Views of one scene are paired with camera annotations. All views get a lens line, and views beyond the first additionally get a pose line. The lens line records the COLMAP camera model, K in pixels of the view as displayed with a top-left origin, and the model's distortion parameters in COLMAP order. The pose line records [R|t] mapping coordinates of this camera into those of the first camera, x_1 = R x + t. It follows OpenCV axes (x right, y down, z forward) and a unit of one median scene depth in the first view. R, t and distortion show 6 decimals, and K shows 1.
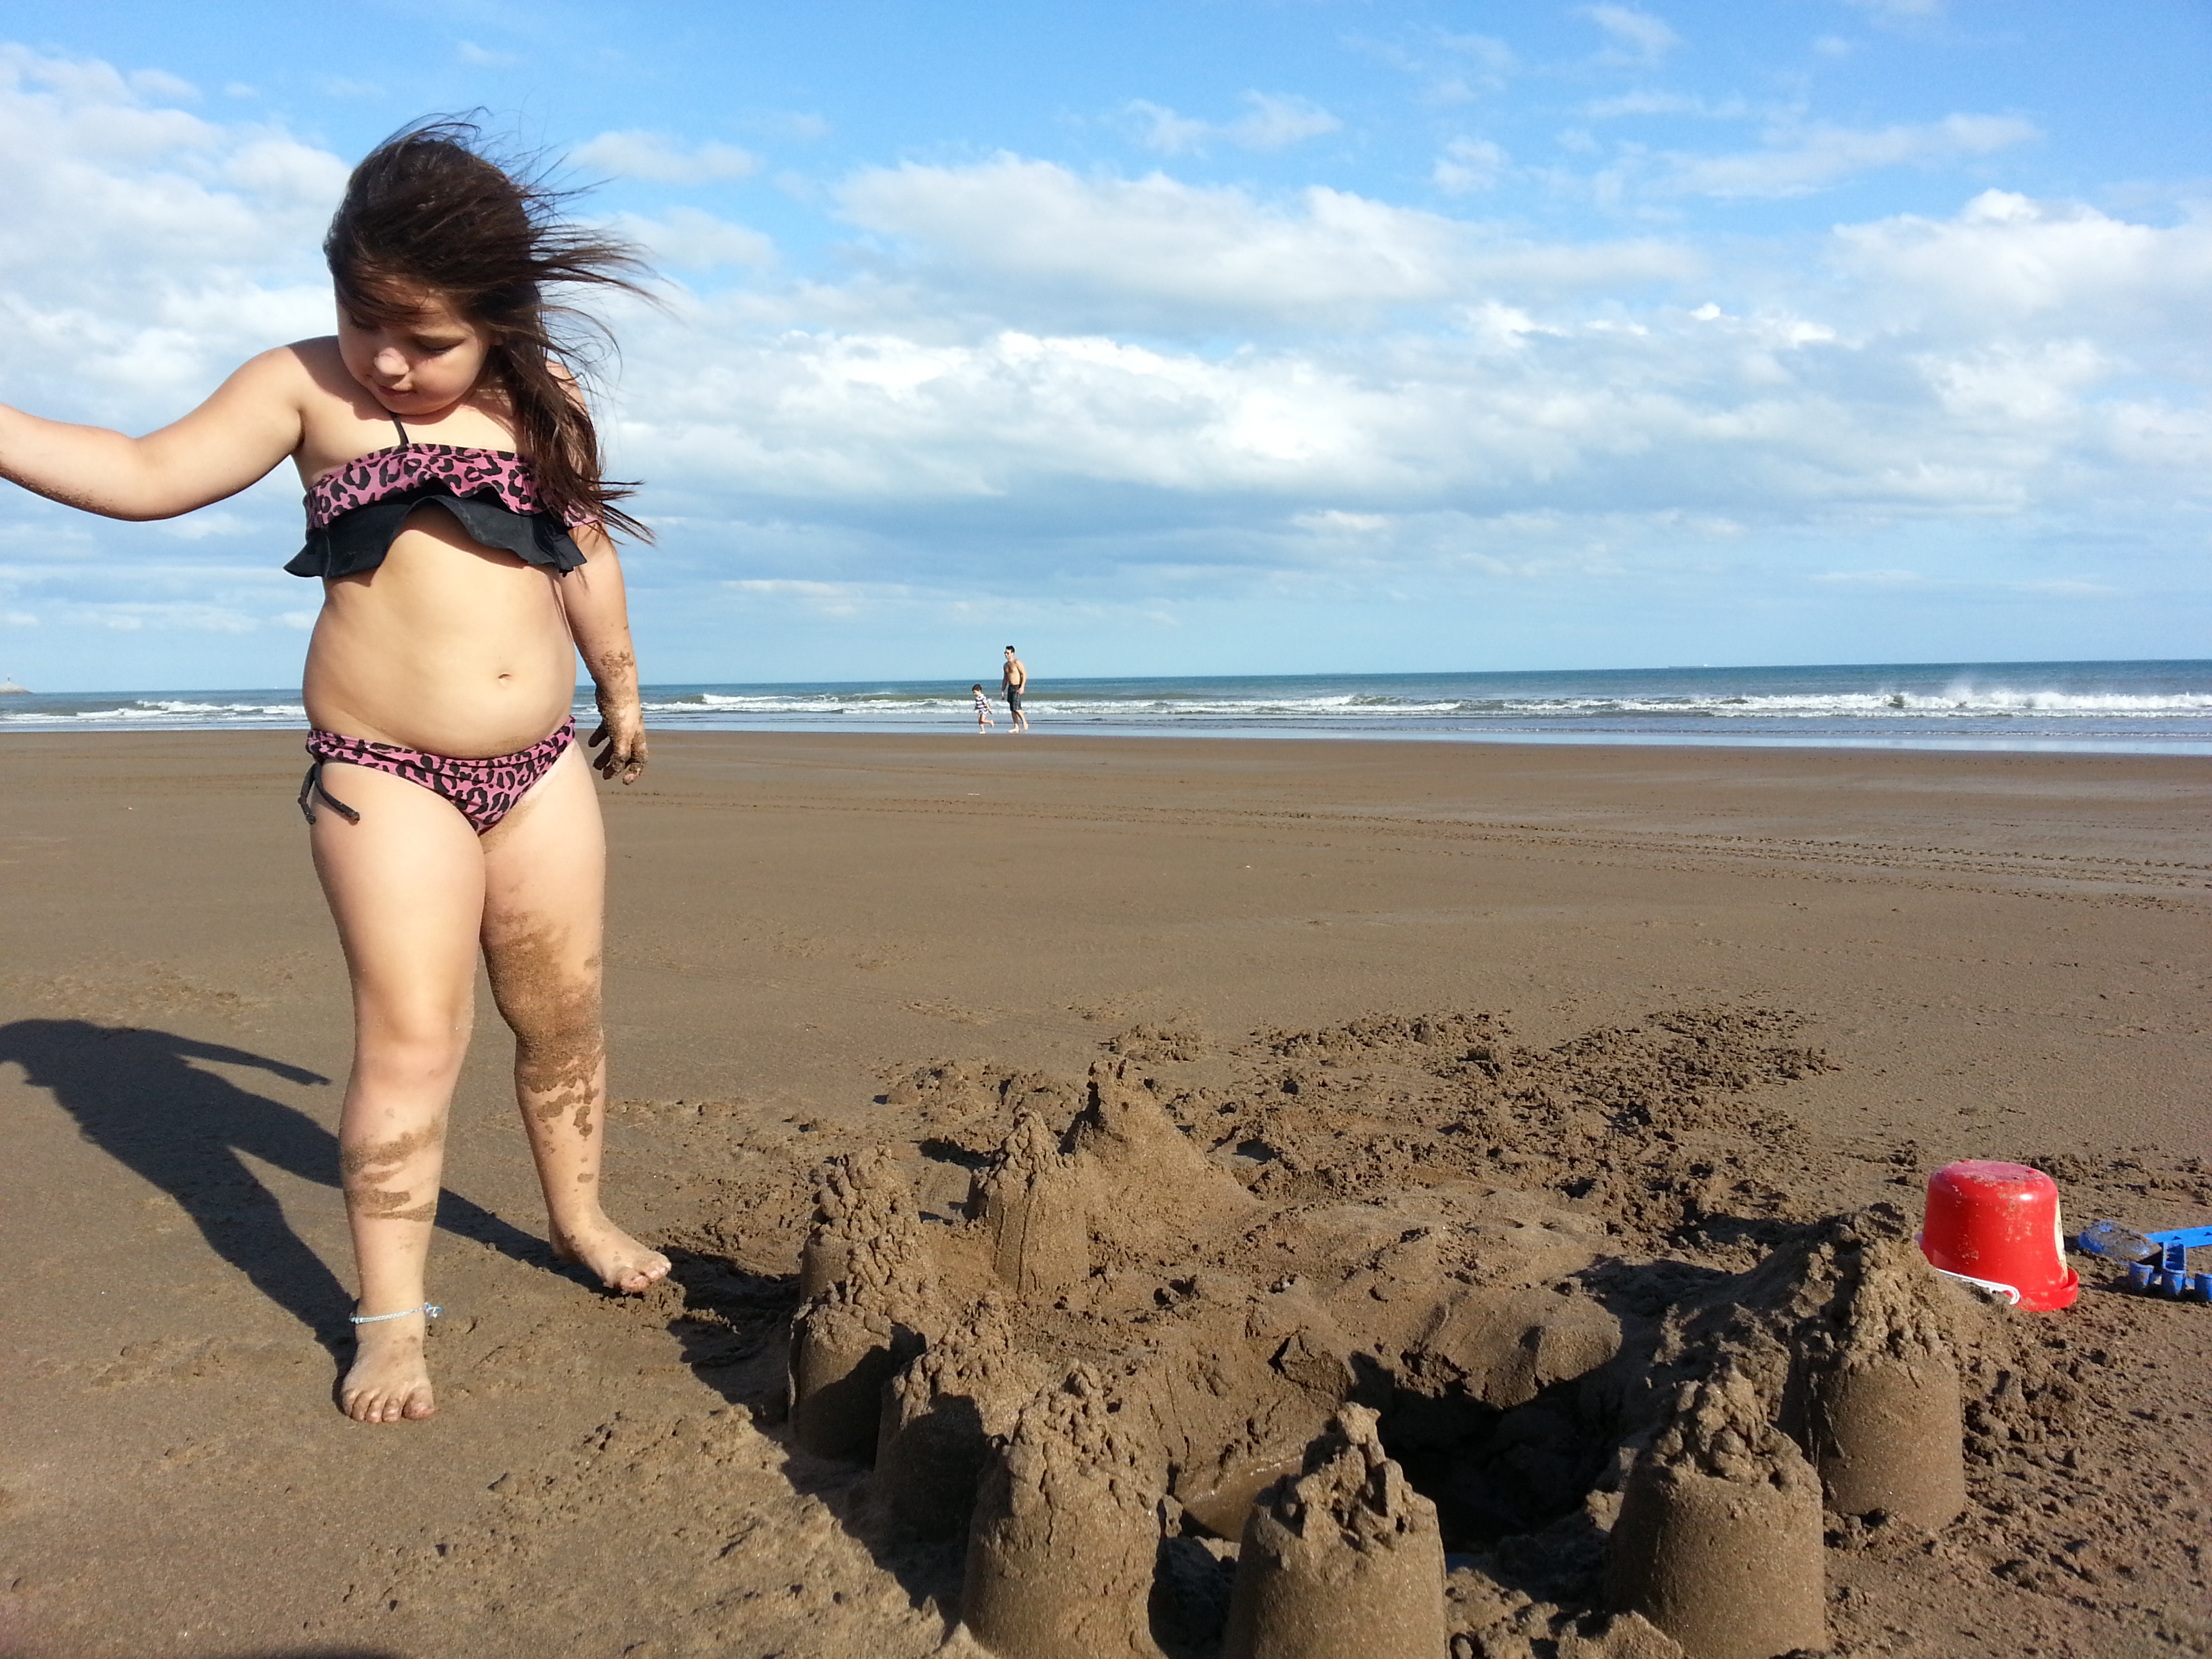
lens RADIAL K [[1809.5, 0, 1053.1], [0, 1809.5, 807.5], [0, 0, 1]] dist [0.144082, -0.253957]
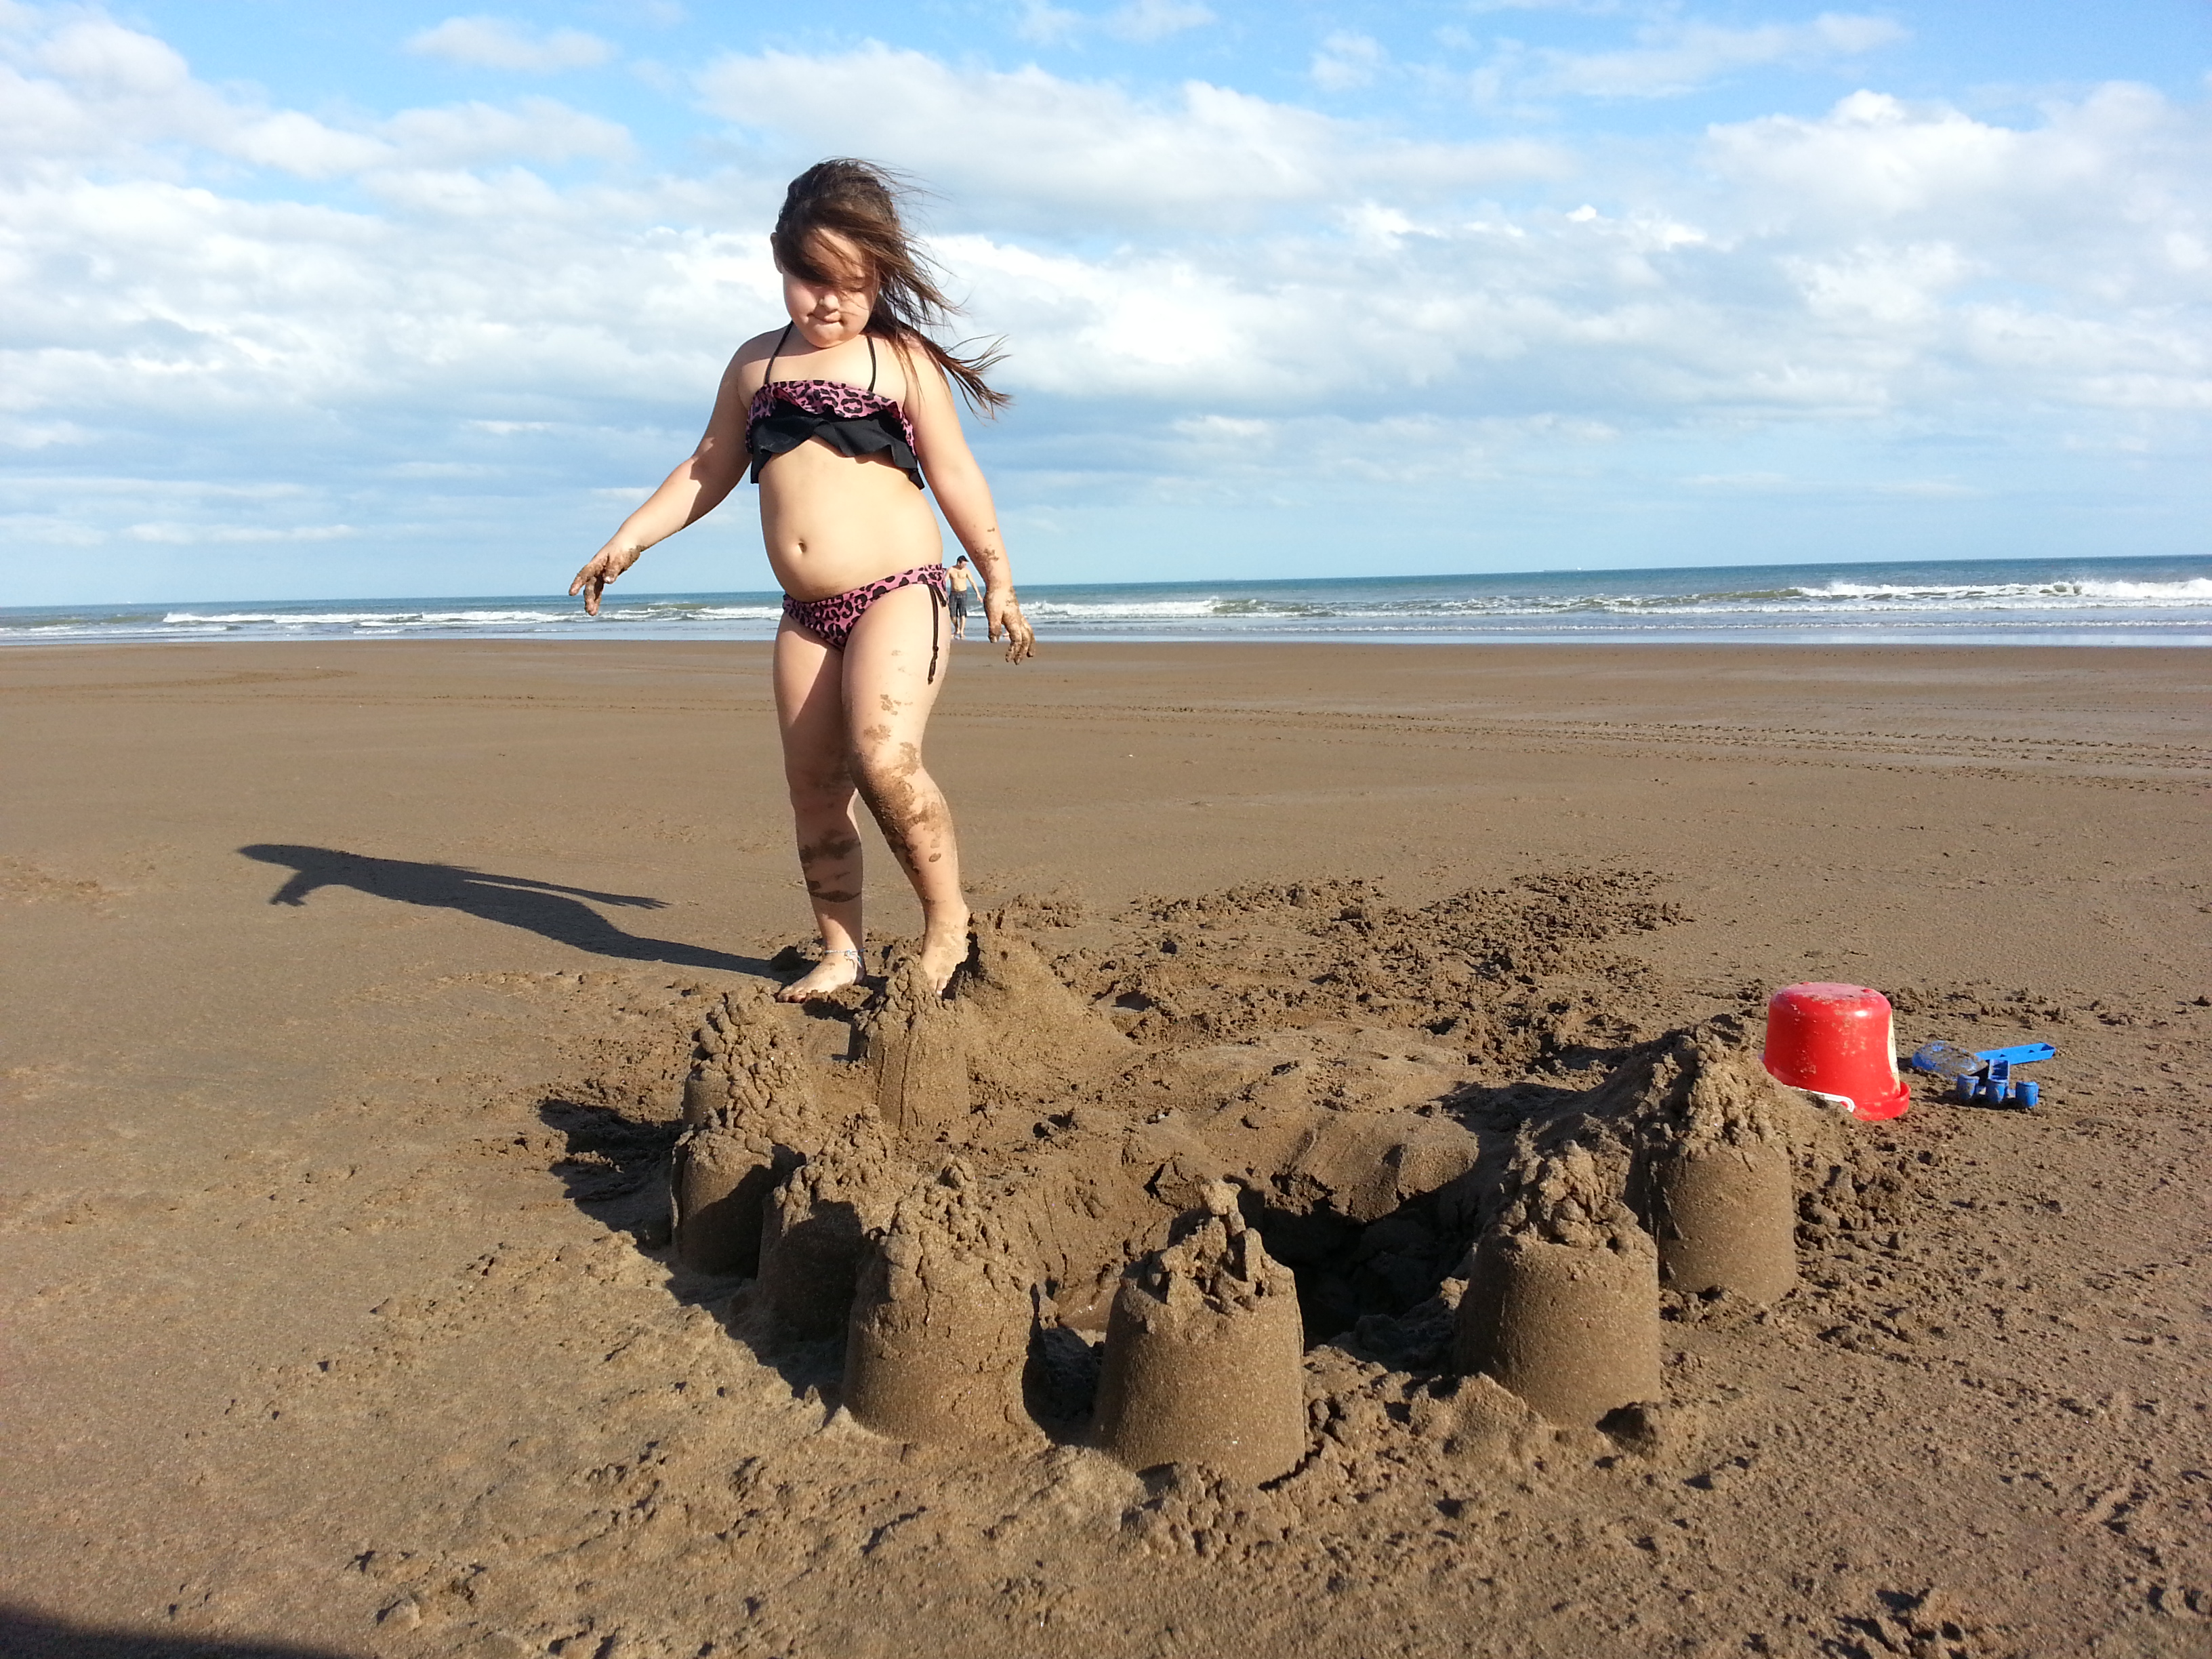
lens RADIAL K [[1809.5, 0, 1053.1], [0, 1809.5, 807.5], [0, 0, 1]] dist [0.144082, -0.253957]
pose [[0.998007, -0.015470, 0.061179, 0.006768], [0.012370, 0.998636, 0.050718, 0.035765], [-0.061880, -0.049860, 0.996837, -0.010647]]
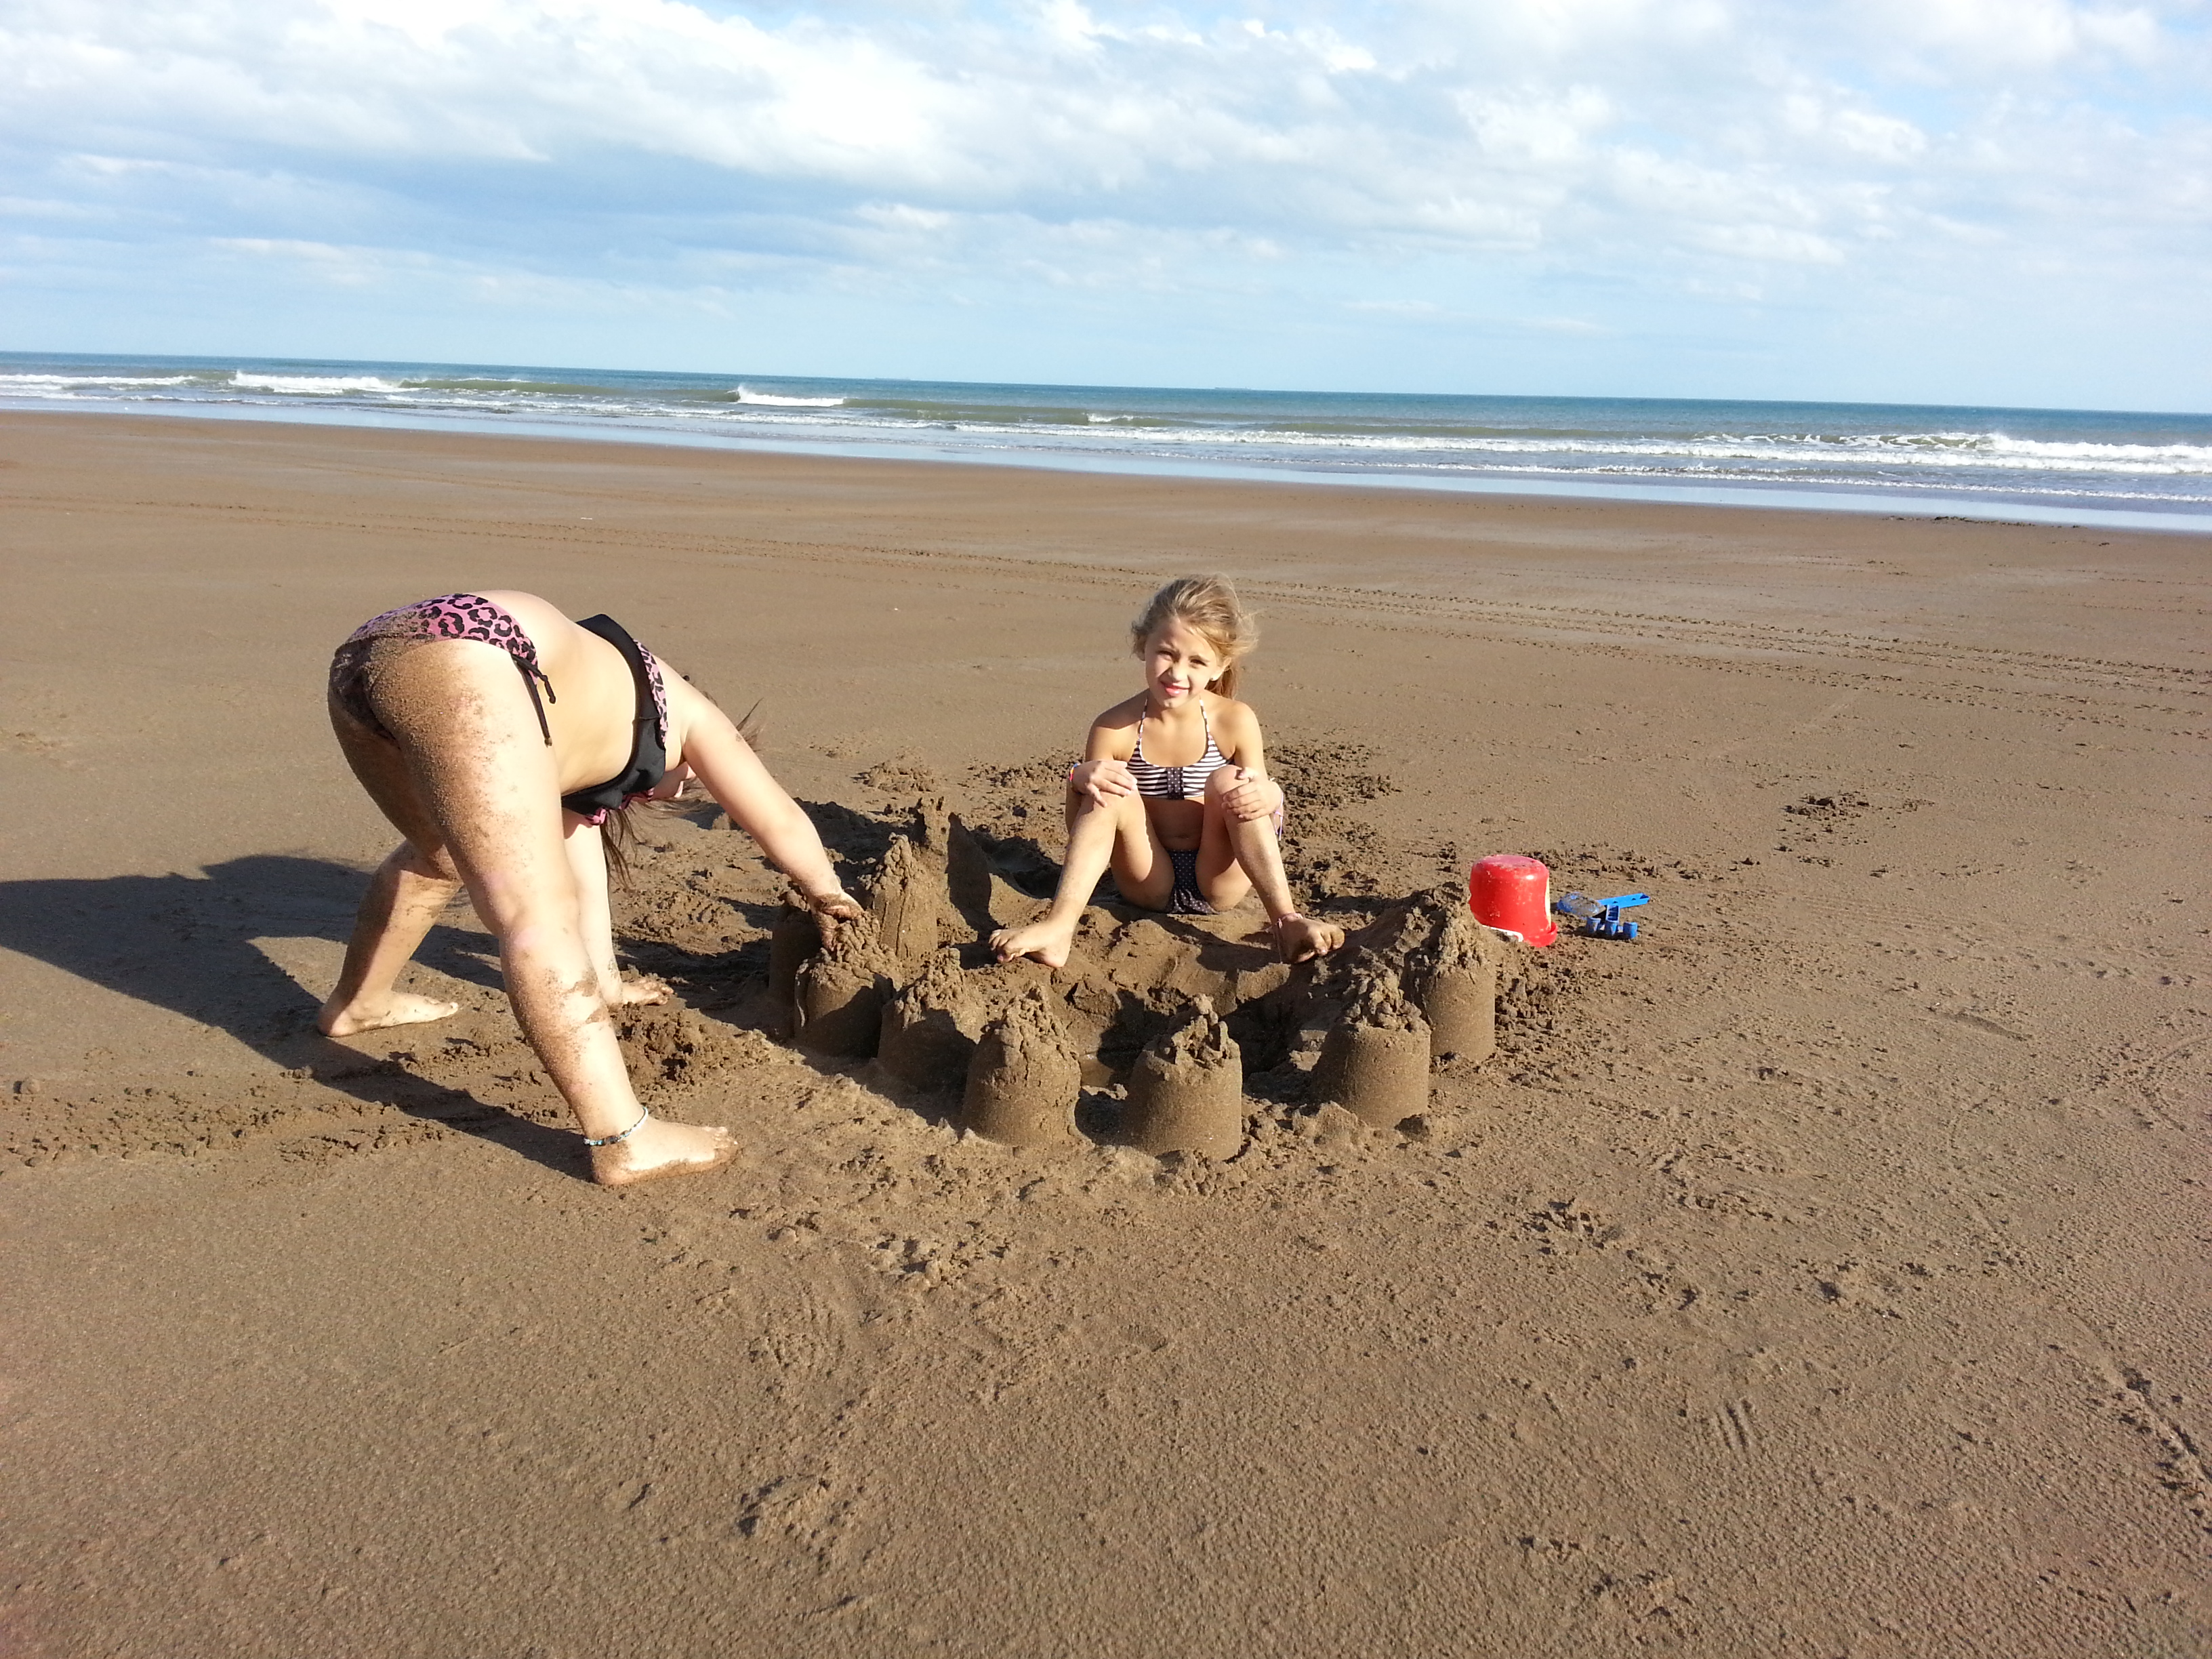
lens RADIAL K [[1814.3, 0, 1075.7], [0, 1814.3, 823.3], [0, 0, 1]] dist [0.131329, -0.165901]
pose [[0.968539, -0.013480, 0.248495, -0.238754], [-0.027616, 0.986543, 0.161152, -0.075978], [-0.247323, -0.162945, 0.955134, -0.391805]]
